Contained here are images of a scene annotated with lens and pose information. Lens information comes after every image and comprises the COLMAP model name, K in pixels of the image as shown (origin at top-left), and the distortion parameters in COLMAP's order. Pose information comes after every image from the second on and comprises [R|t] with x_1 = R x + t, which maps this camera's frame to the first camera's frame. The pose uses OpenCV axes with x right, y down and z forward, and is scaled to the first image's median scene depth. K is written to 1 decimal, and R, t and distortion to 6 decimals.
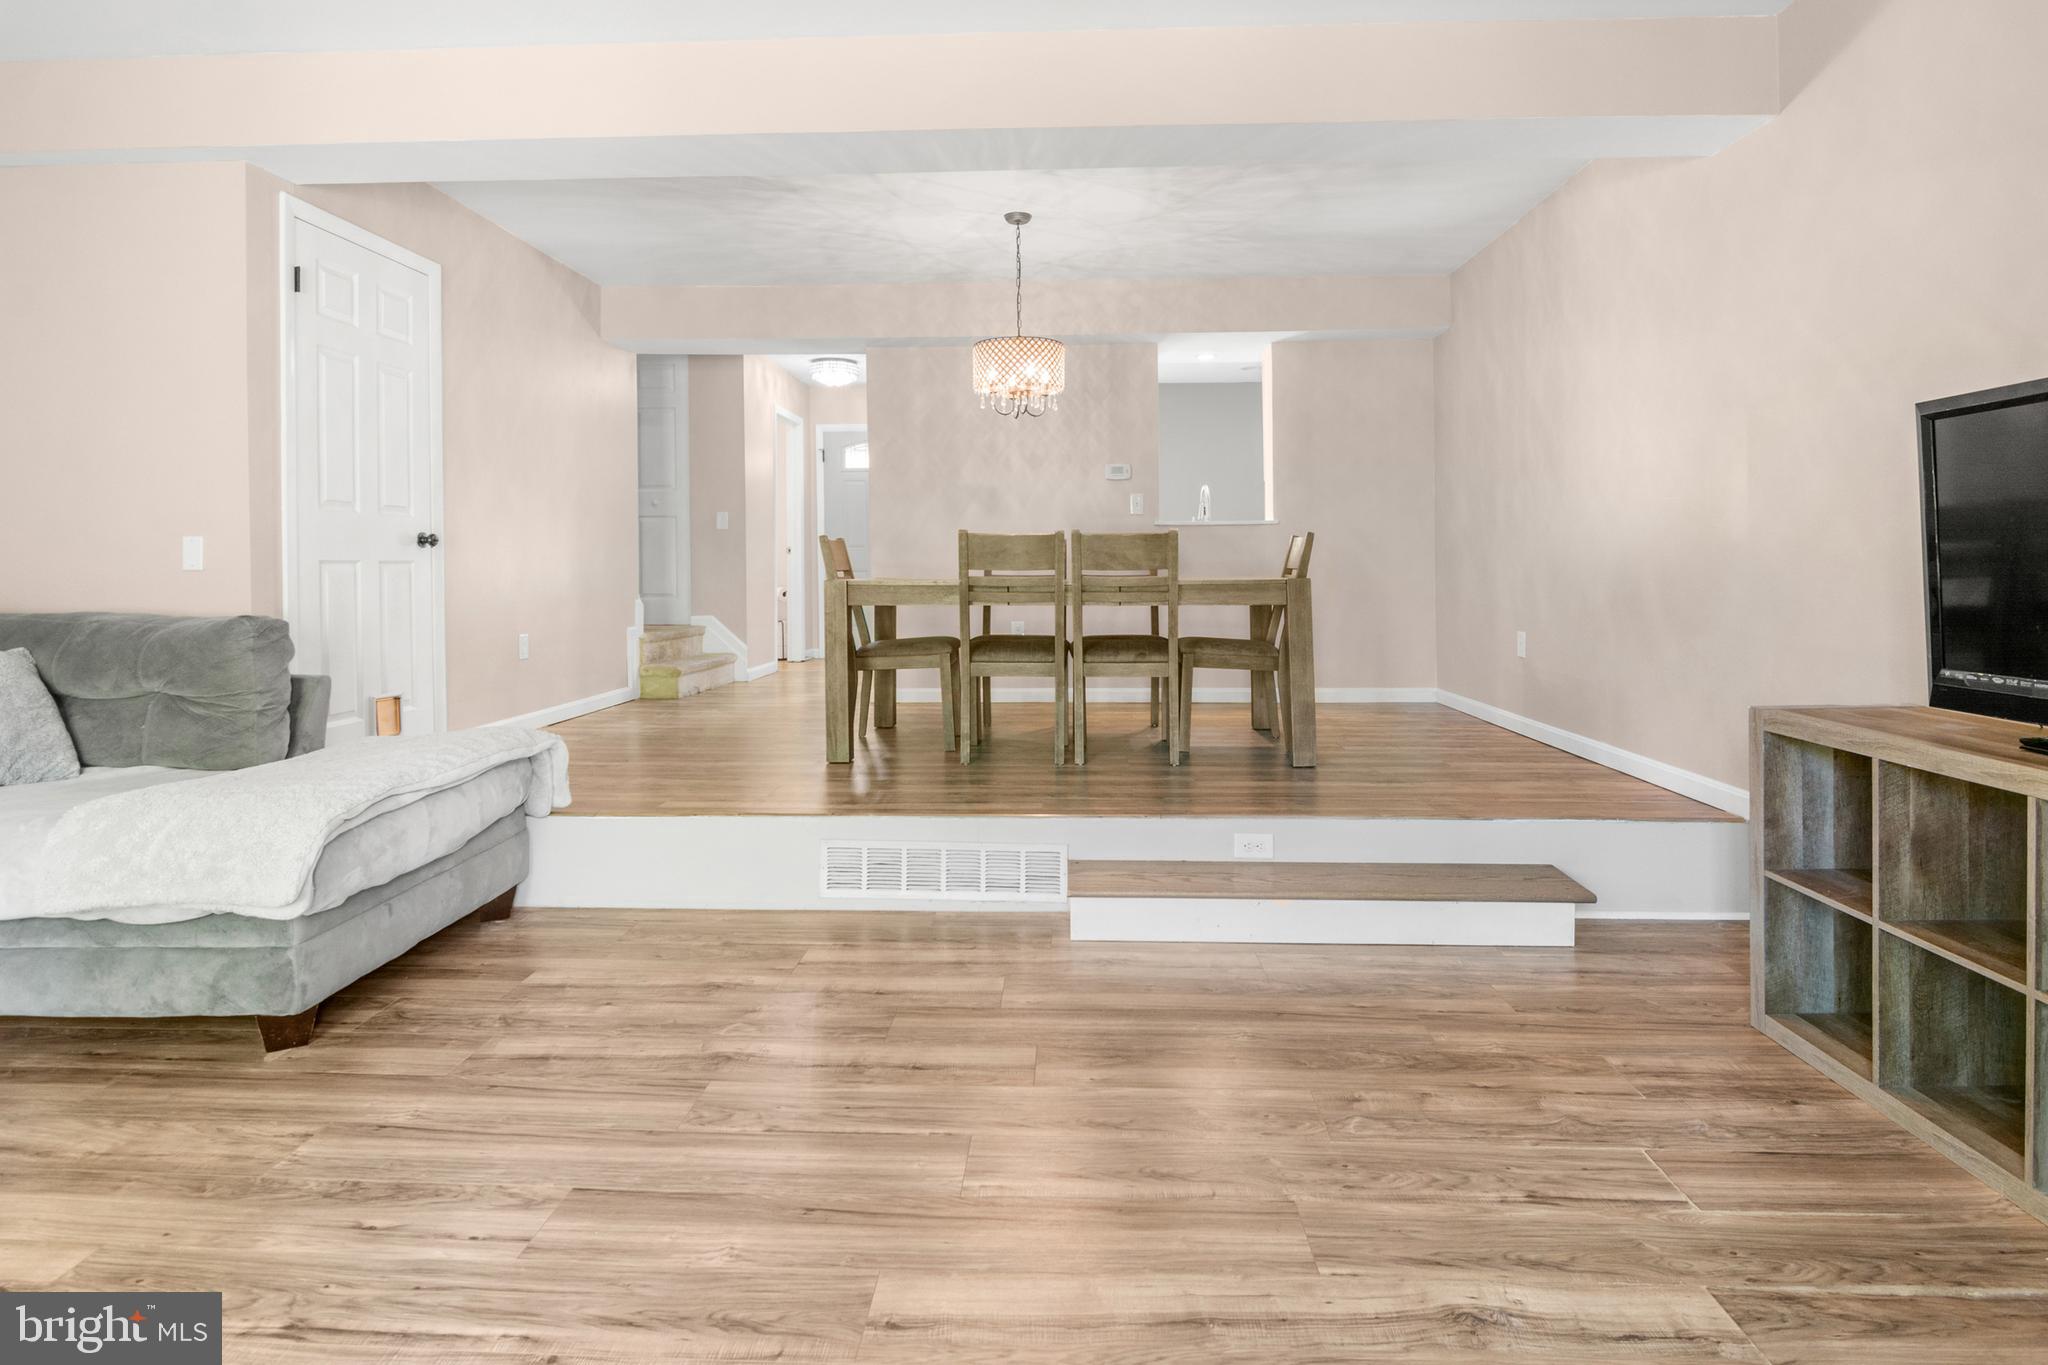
lens RADIAL K [[1035.8, 0, 1023.2], [0, 1035.8, 560.4], [0, 0, 1]] dist [-0.006169, -0.001991]
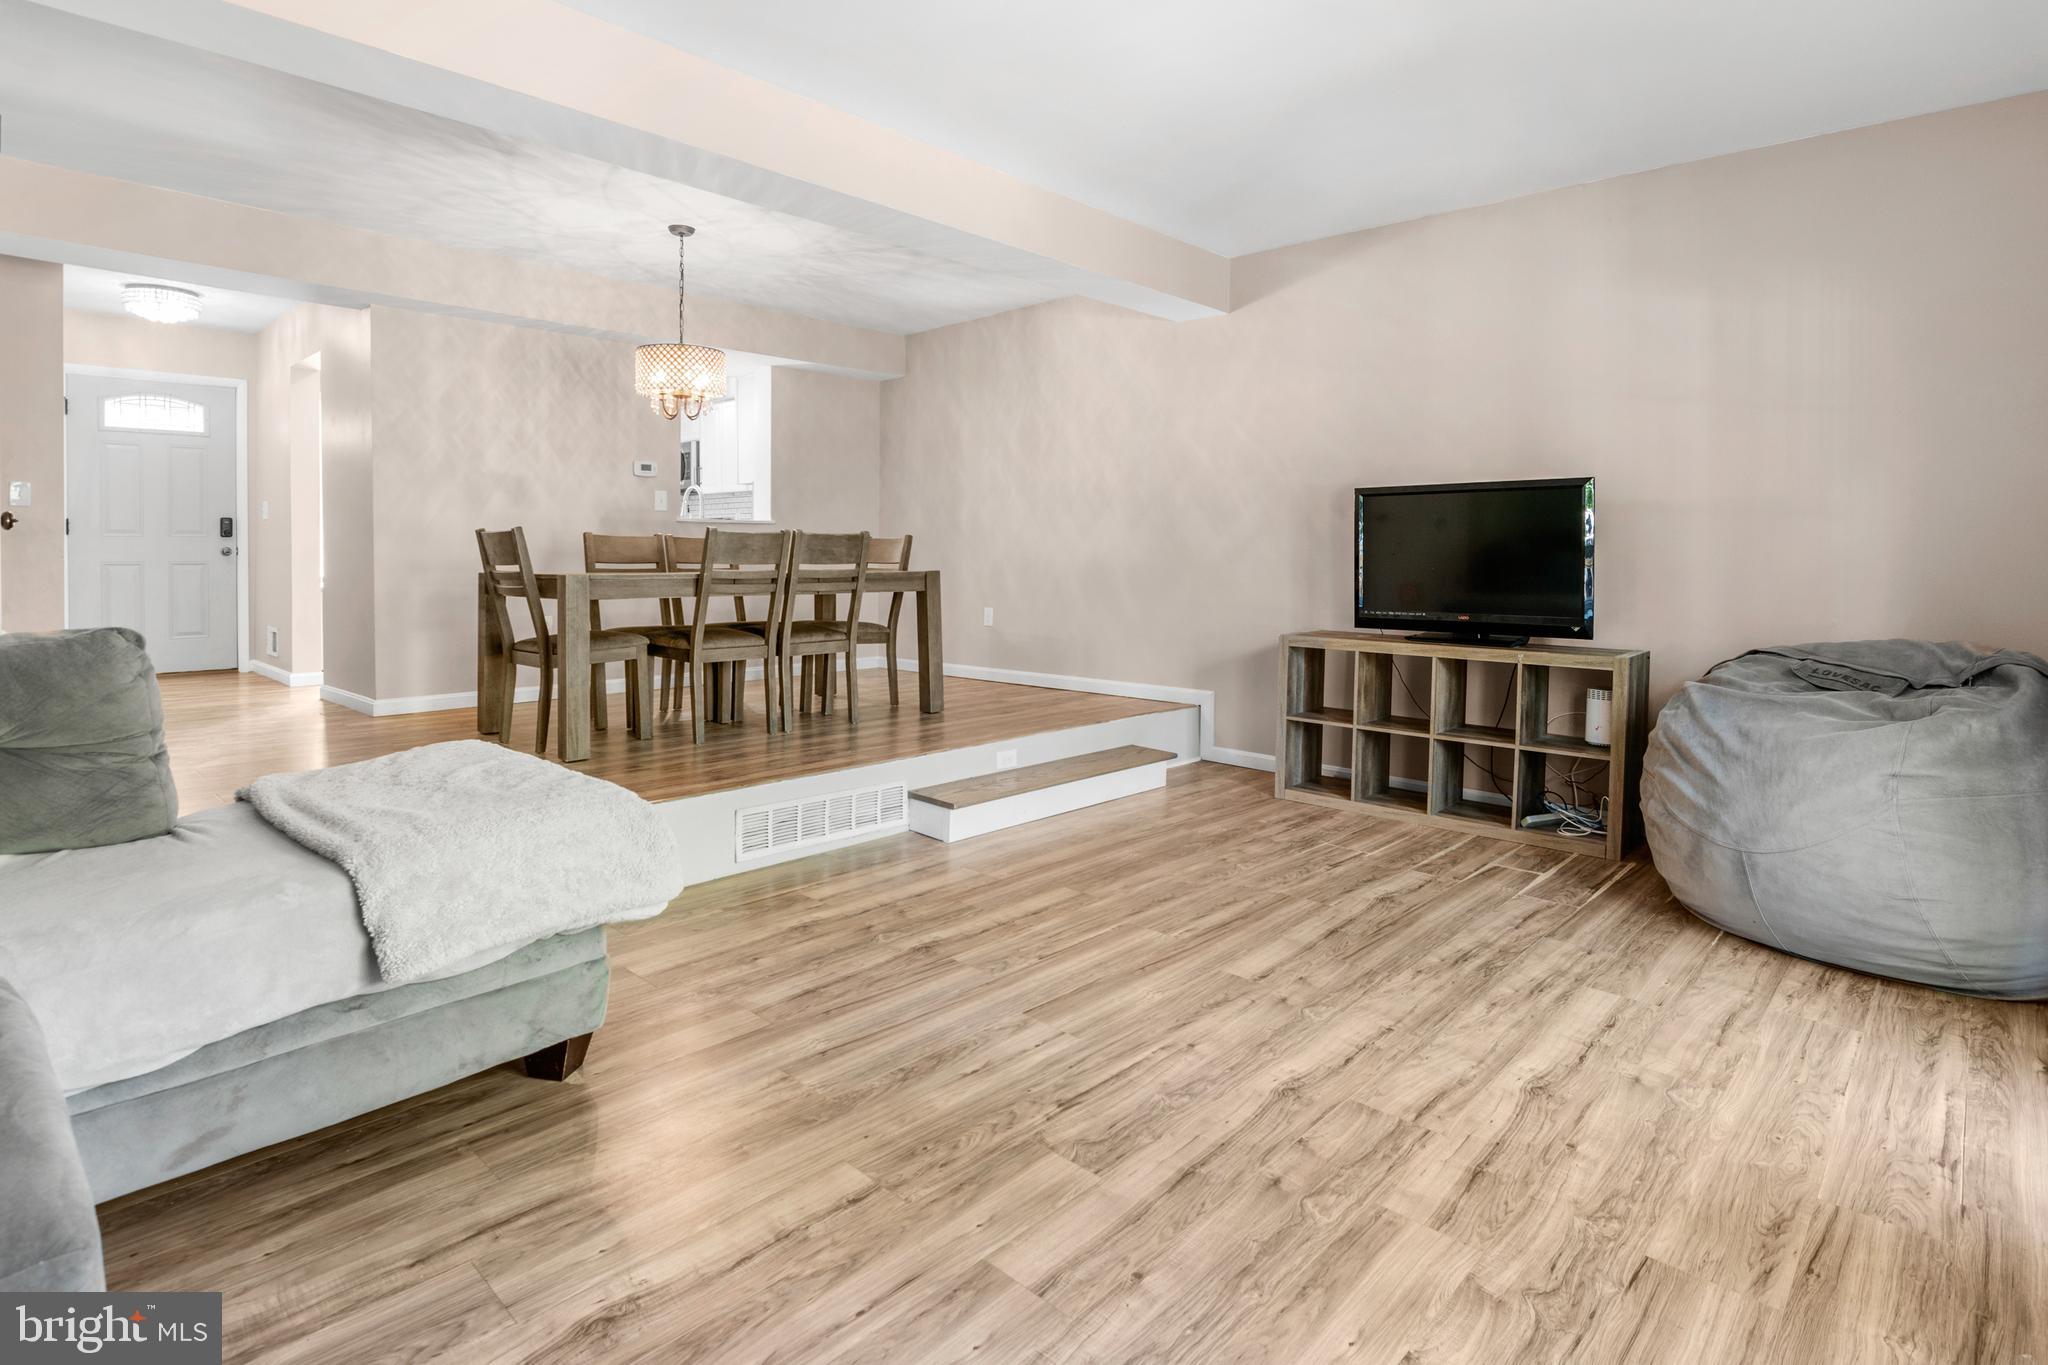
lens RADIAL K [[1039.8, 0, 1015.7], [0, 1039.8, 560.4], [0, 0, 1]] dist [0.001224, -0.001421]
pose [[0.661073, 0.004107, 0.750311, -1.122094], [-0.010844, 0.999933, 0.004081, -0.004017], [-0.750244, -0.010834, 0.661073, 0.066955]]
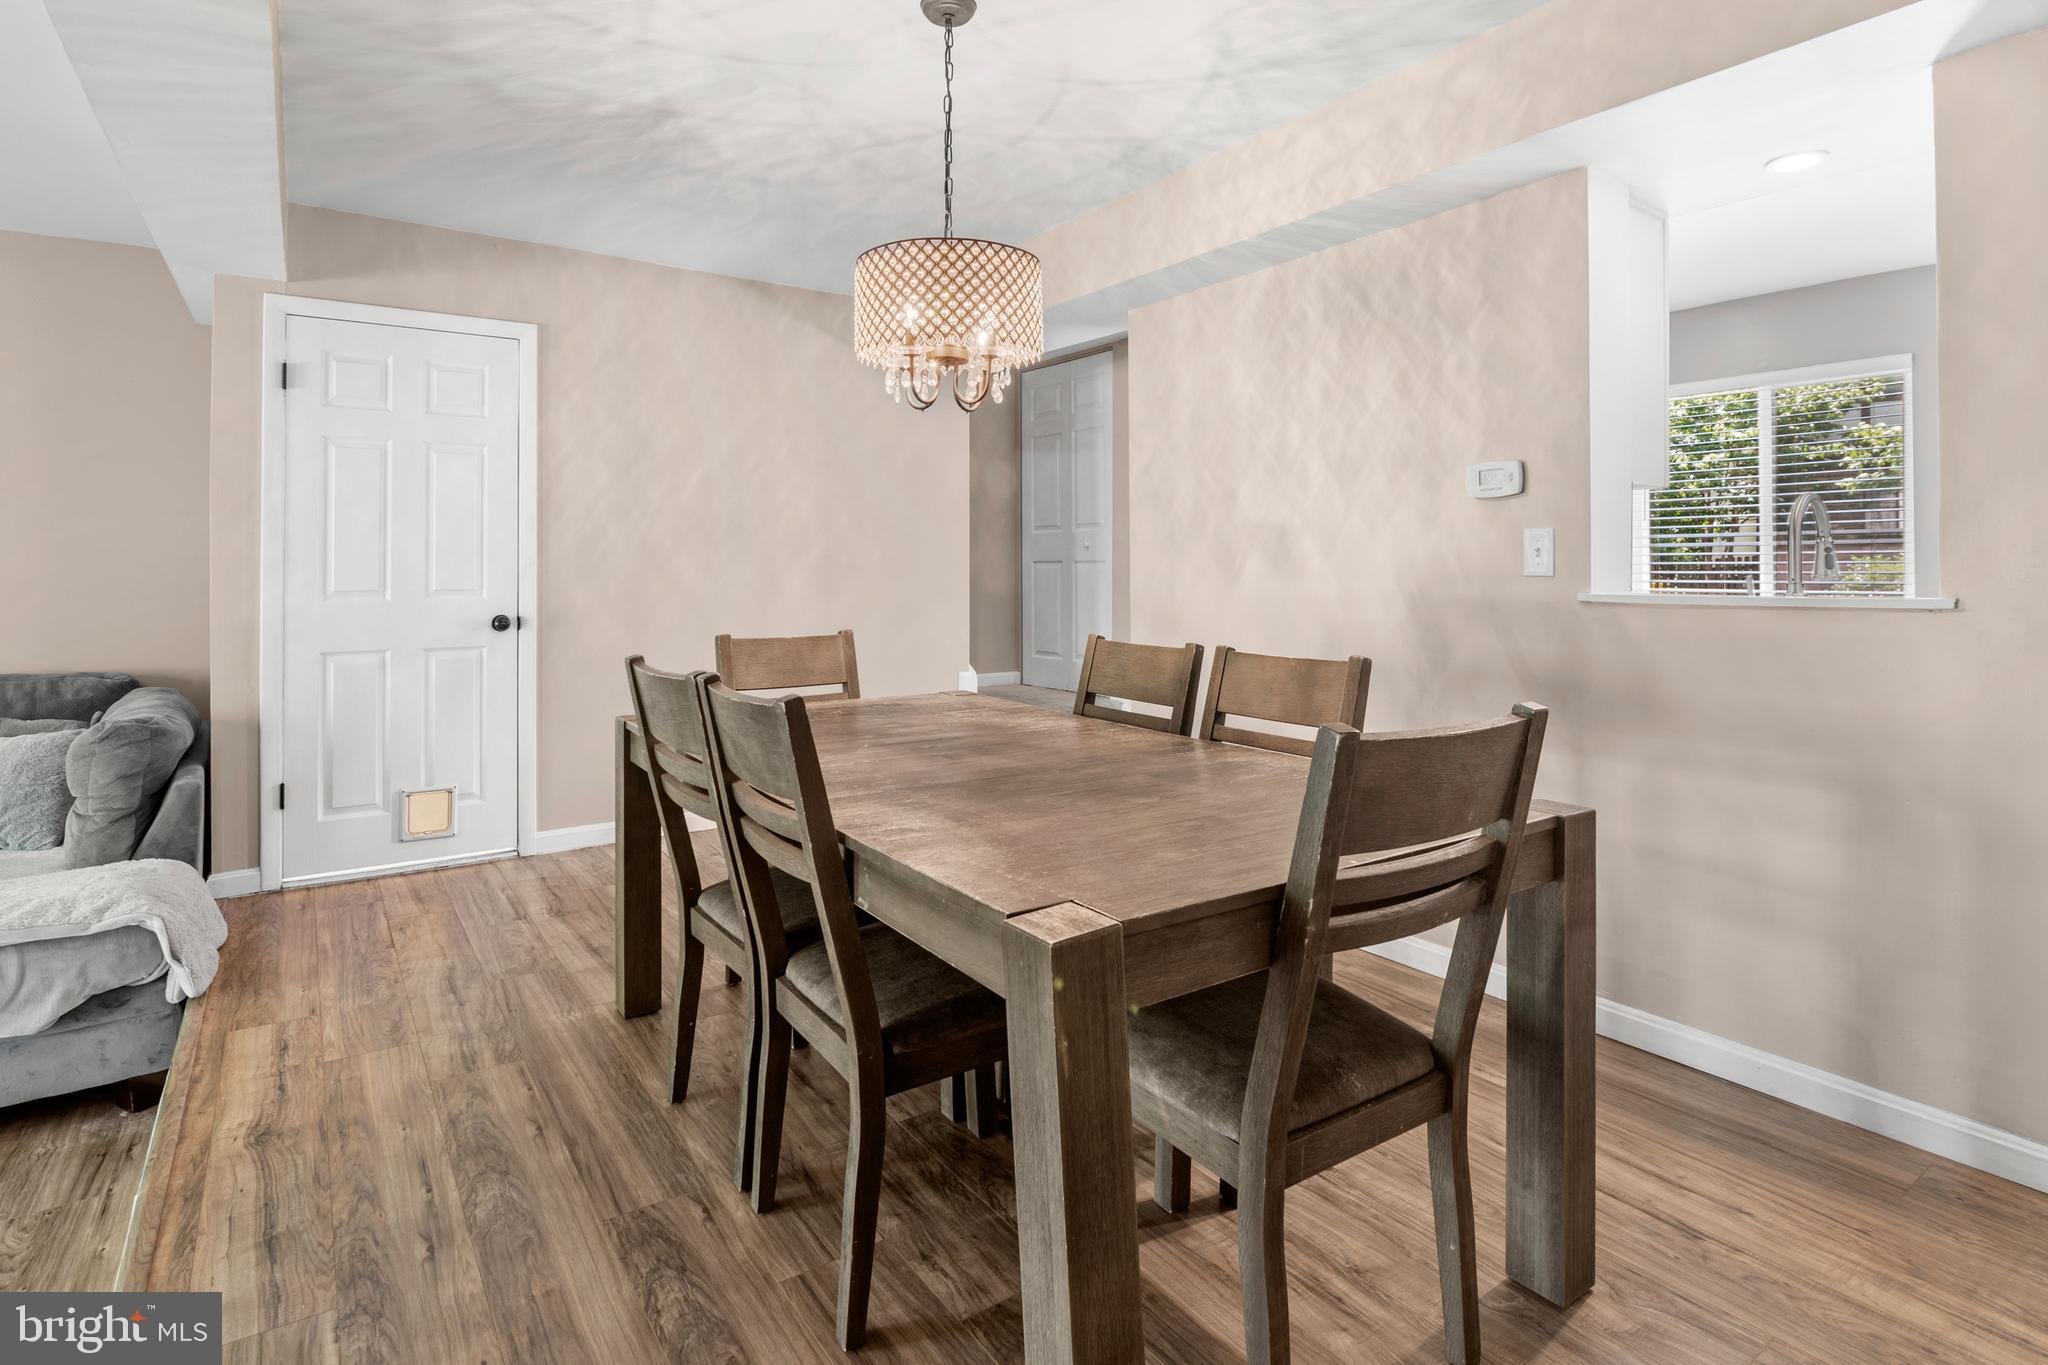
lens RADIAL K [[1022.2, 0, 1029.9], [0, 1022.2, 563.6], [0, 0, 1]] dist [-0.020403, 0.000077]
pose [[0.615978, -0.000758, -0.787763, 0.789726], [0.006604, 0.999969, 0.004202, -0.131194], [0.787735, -0.007791, 0.615965, 1.423213]]
